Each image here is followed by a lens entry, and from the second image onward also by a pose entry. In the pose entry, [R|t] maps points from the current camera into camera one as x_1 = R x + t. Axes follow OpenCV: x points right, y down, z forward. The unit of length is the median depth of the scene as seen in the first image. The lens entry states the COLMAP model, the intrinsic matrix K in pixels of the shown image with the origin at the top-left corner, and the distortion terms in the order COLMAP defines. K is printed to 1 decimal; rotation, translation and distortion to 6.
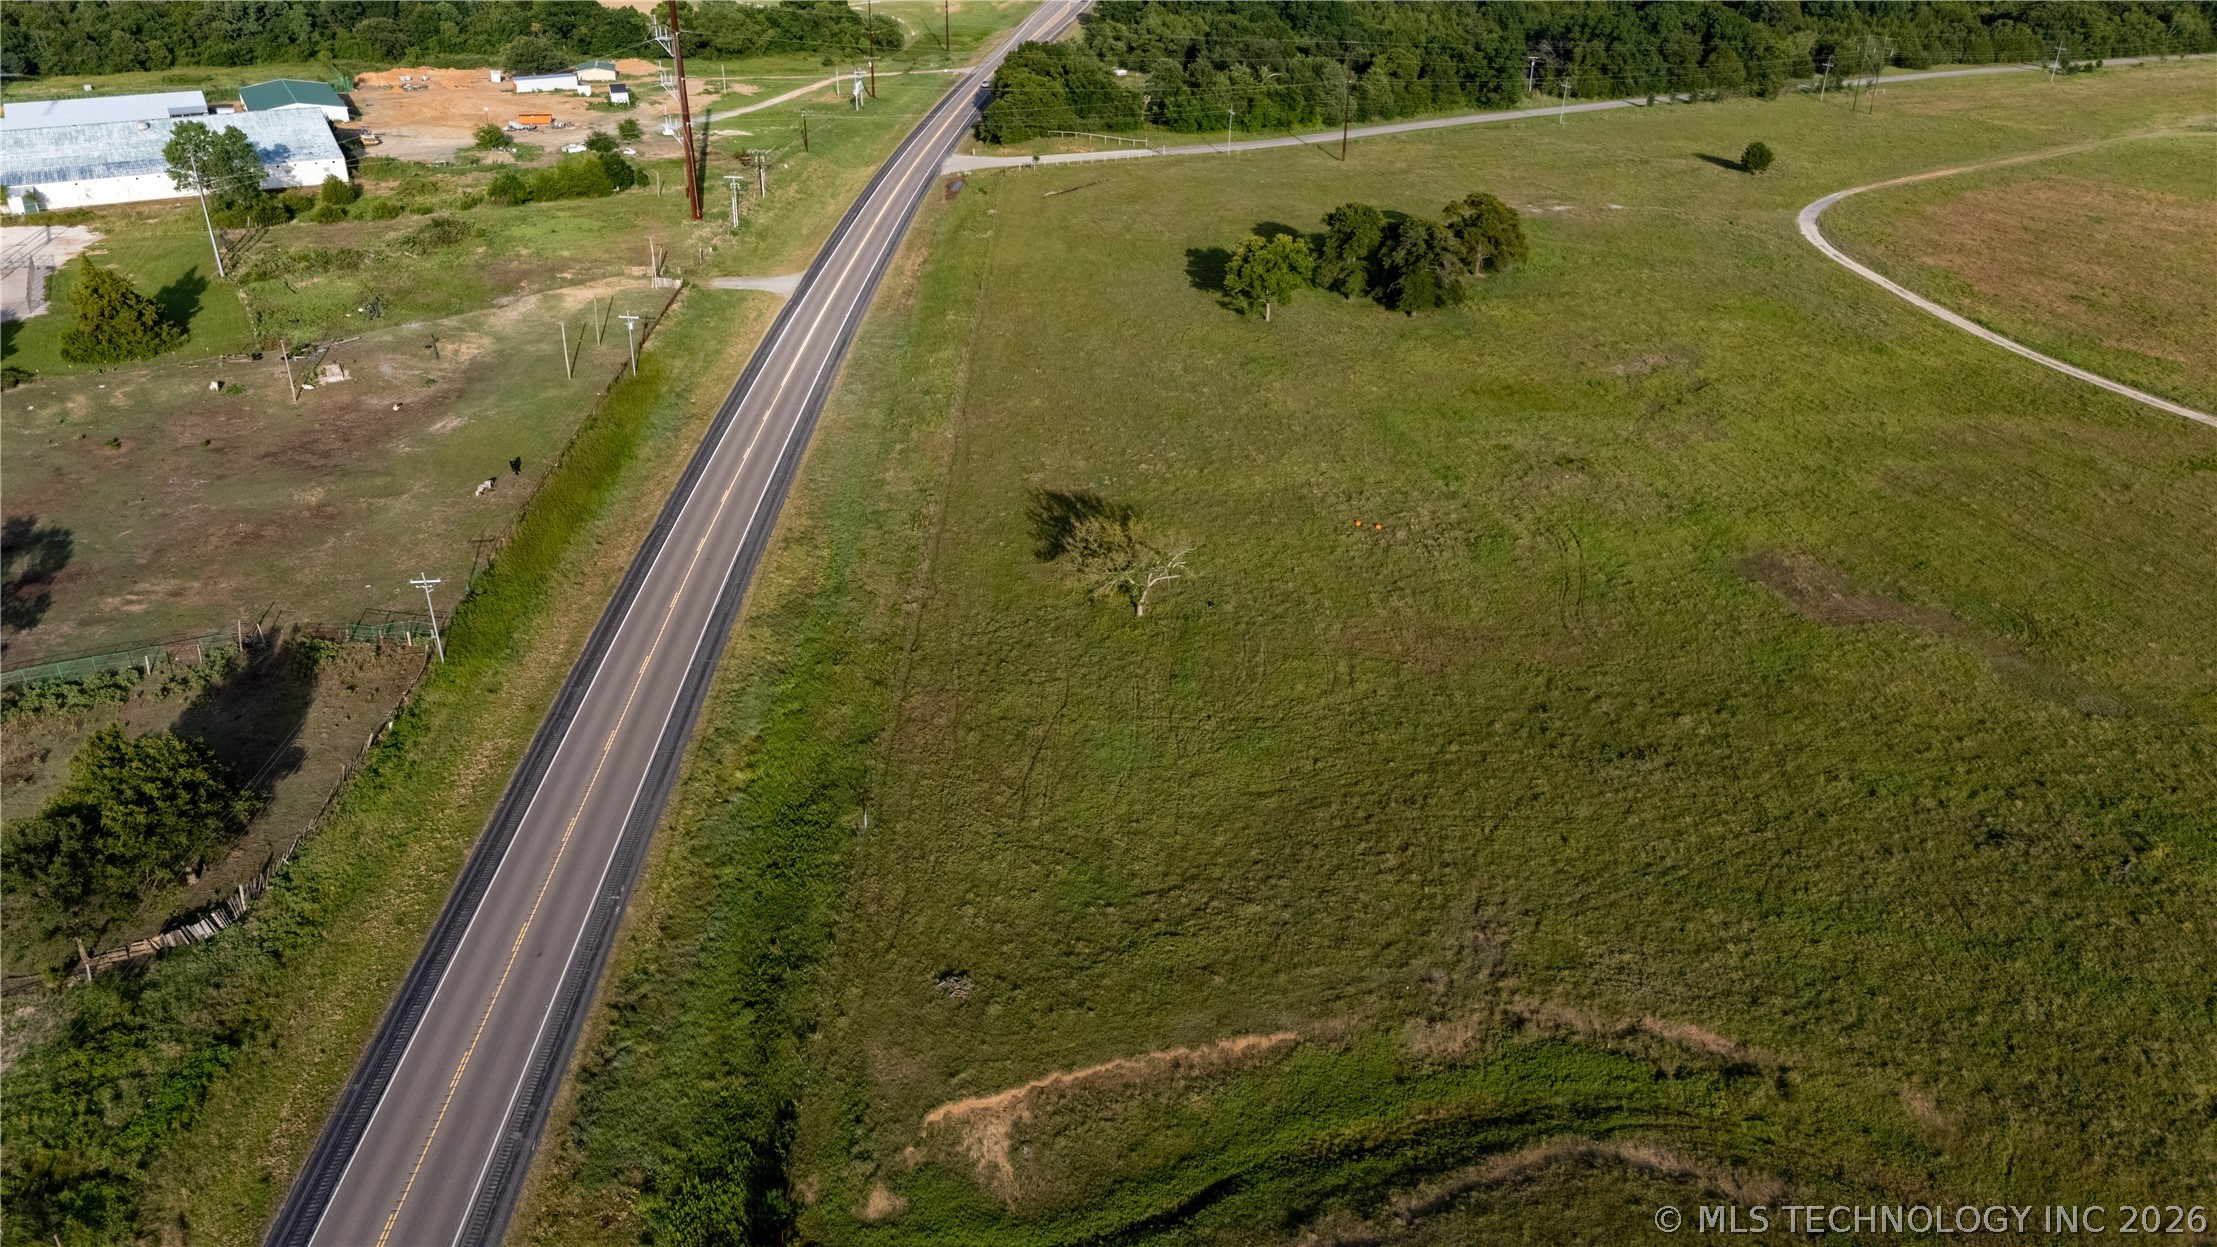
lens RADIAL K [[1653.9, 0, 1108.5], [0, 1653.9, 623.5], [0, 0, 1]] dist [0.071075, -0.080052]
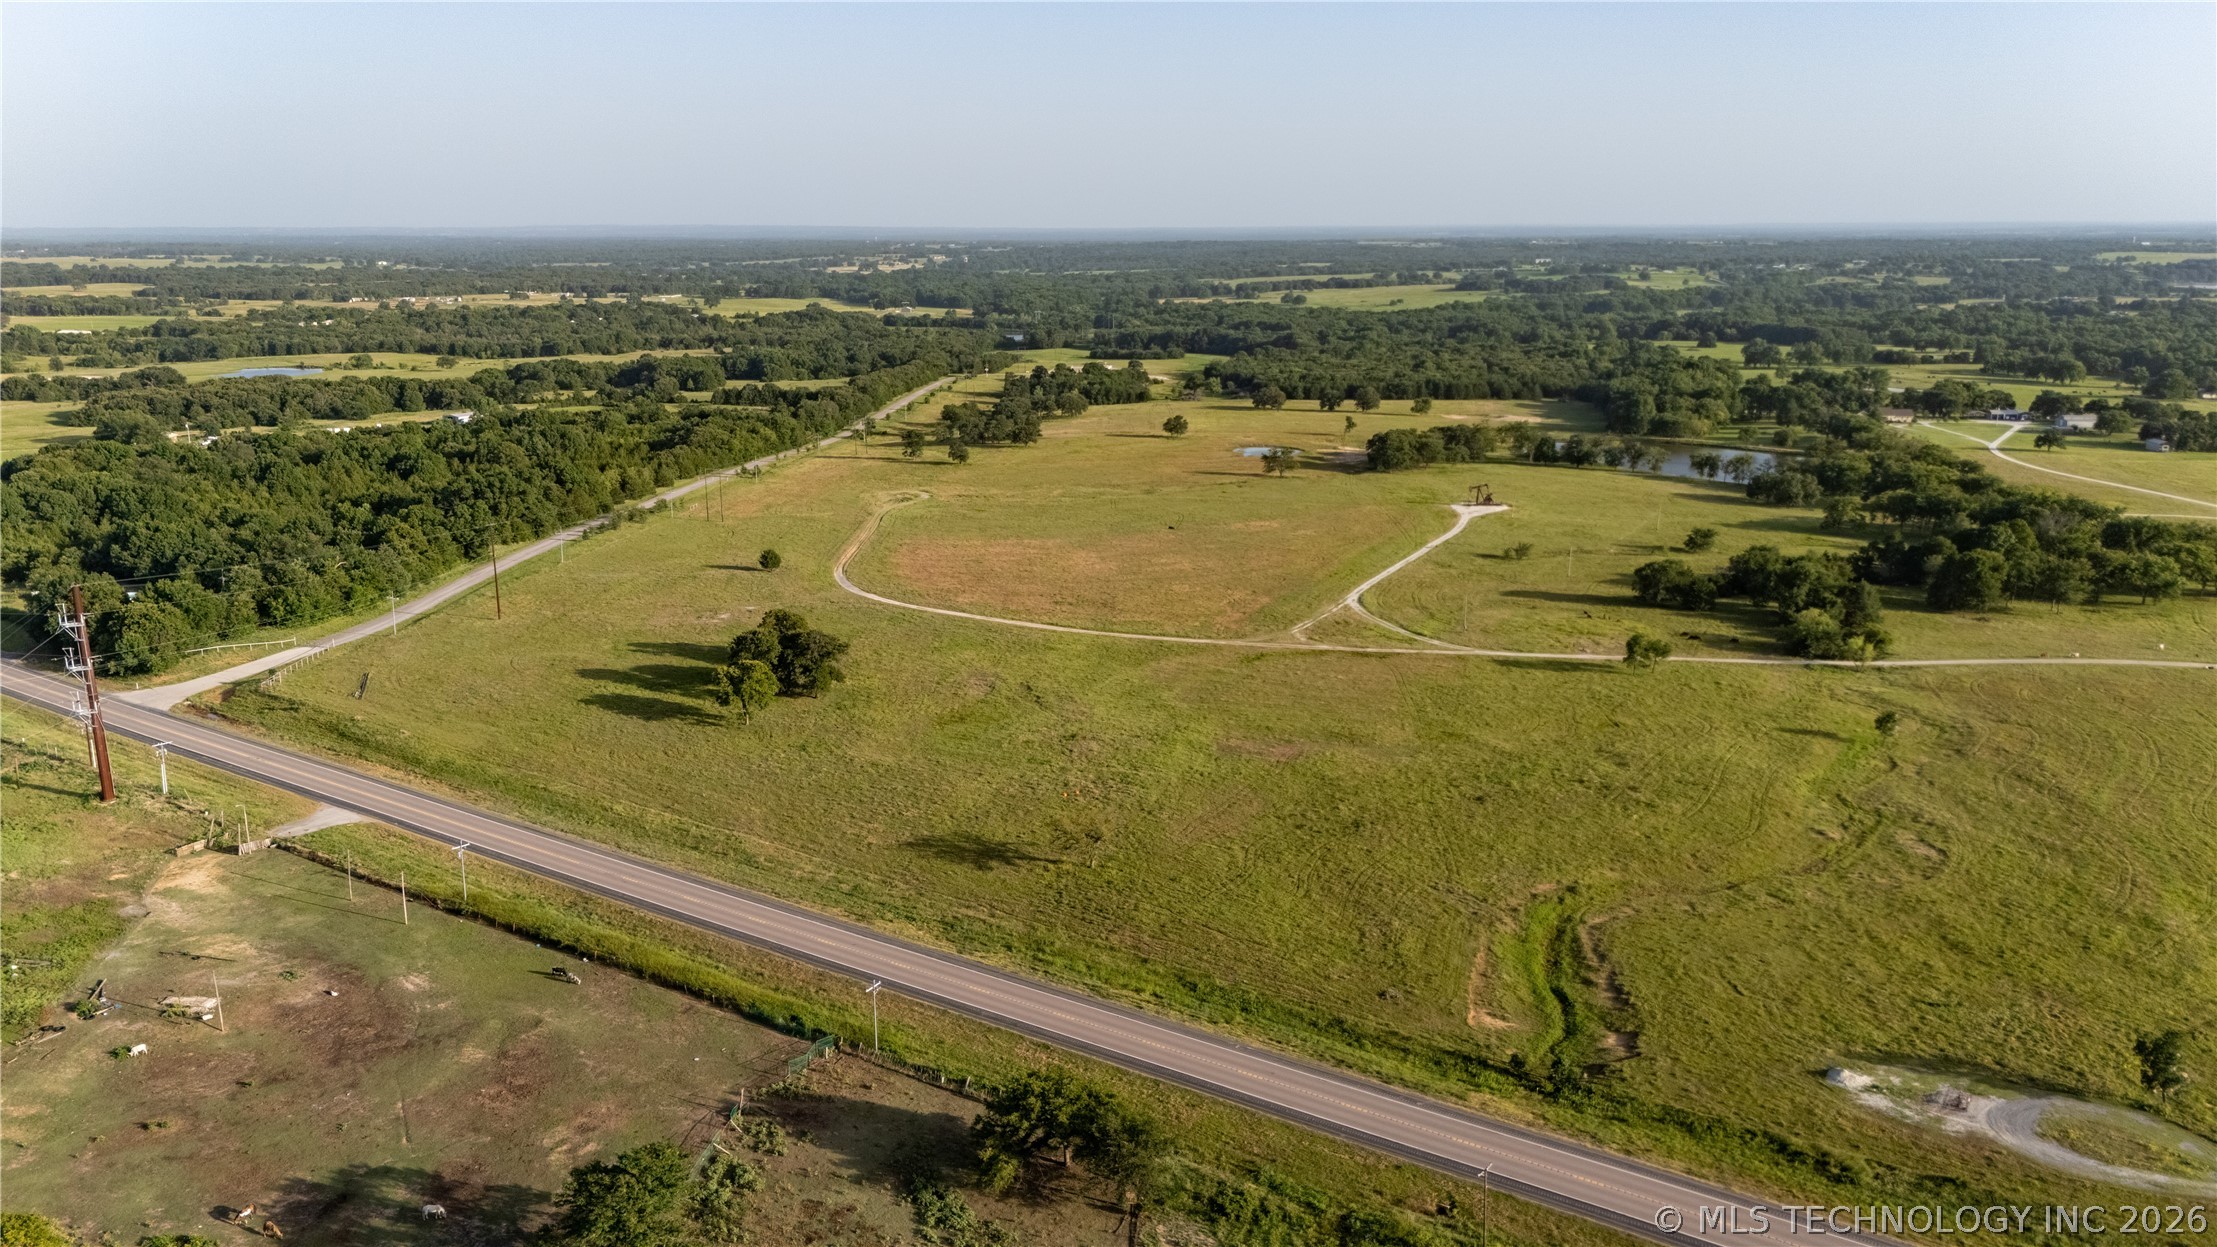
lens RADIAL K [[1653.9, 0, 1108.5], [0, 1653.9, 623.5], [0, 0, 1]] dist [0.071075, -0.080052]
pose [[0.558475, -0.197620, 0.805637, -1.322649], [0.372979, 0.927319, -0.031084, -0.184135], [-0.740940, 0.317845, 0.591593, -0.023922]]
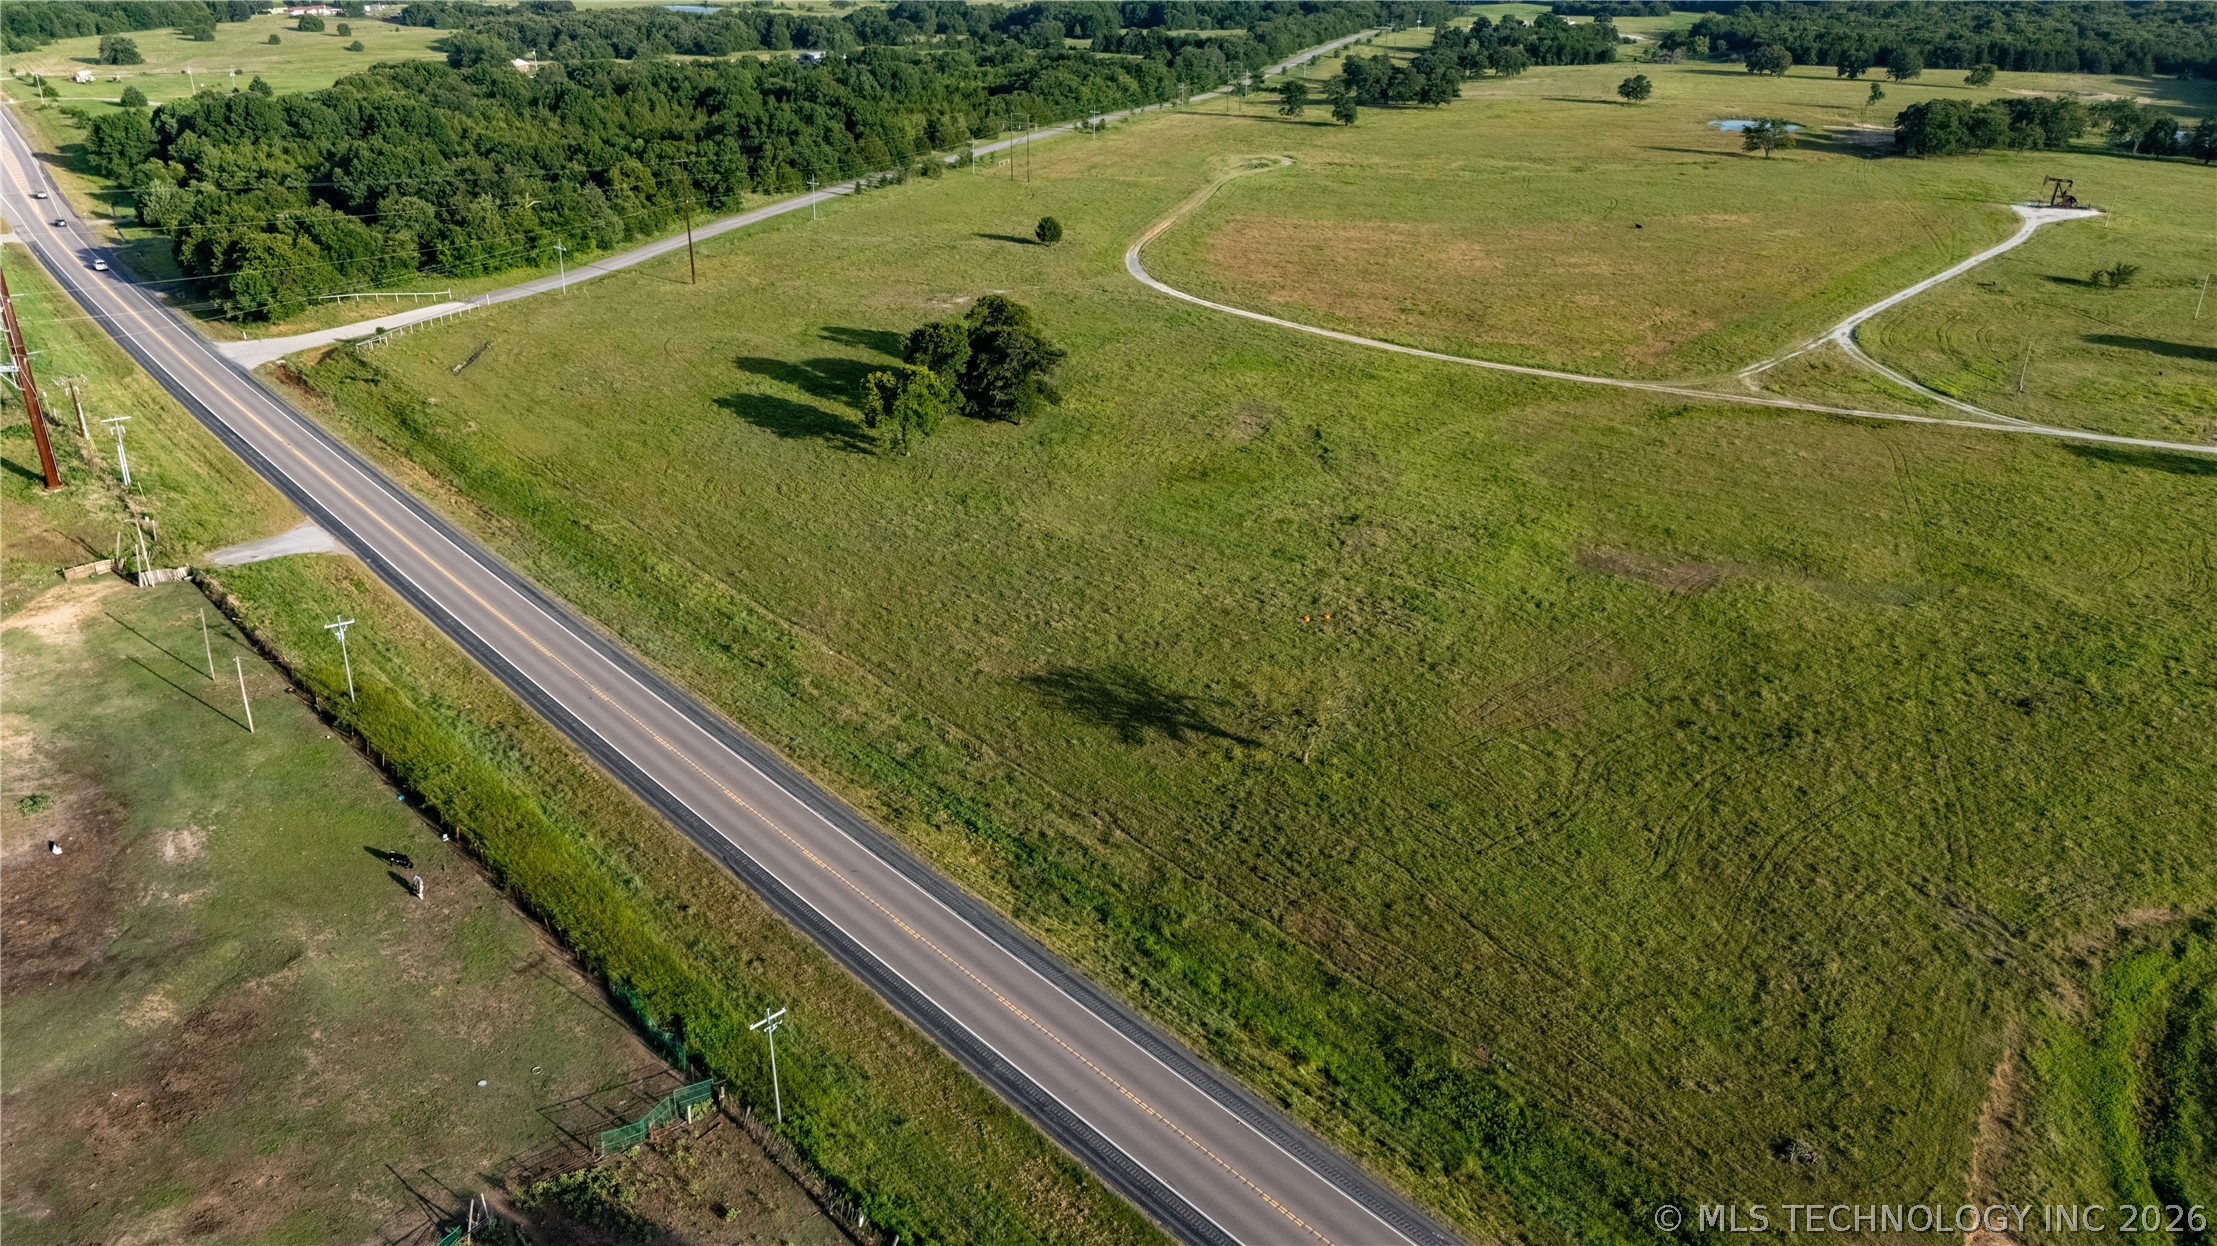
lens RADIAL K [[1653.9, 0, 1108.5], [0, 1653.9, 623.0], [0, 0, 1]] dist [0.071075, -0.080052]
pose [[0.759845, -0.263789, 0.594181, -0.678728], [0.288748, 0.955819, 0.055086, -0.185679], [-0.582460, 0.129712, 0.802443, 0.316000]]
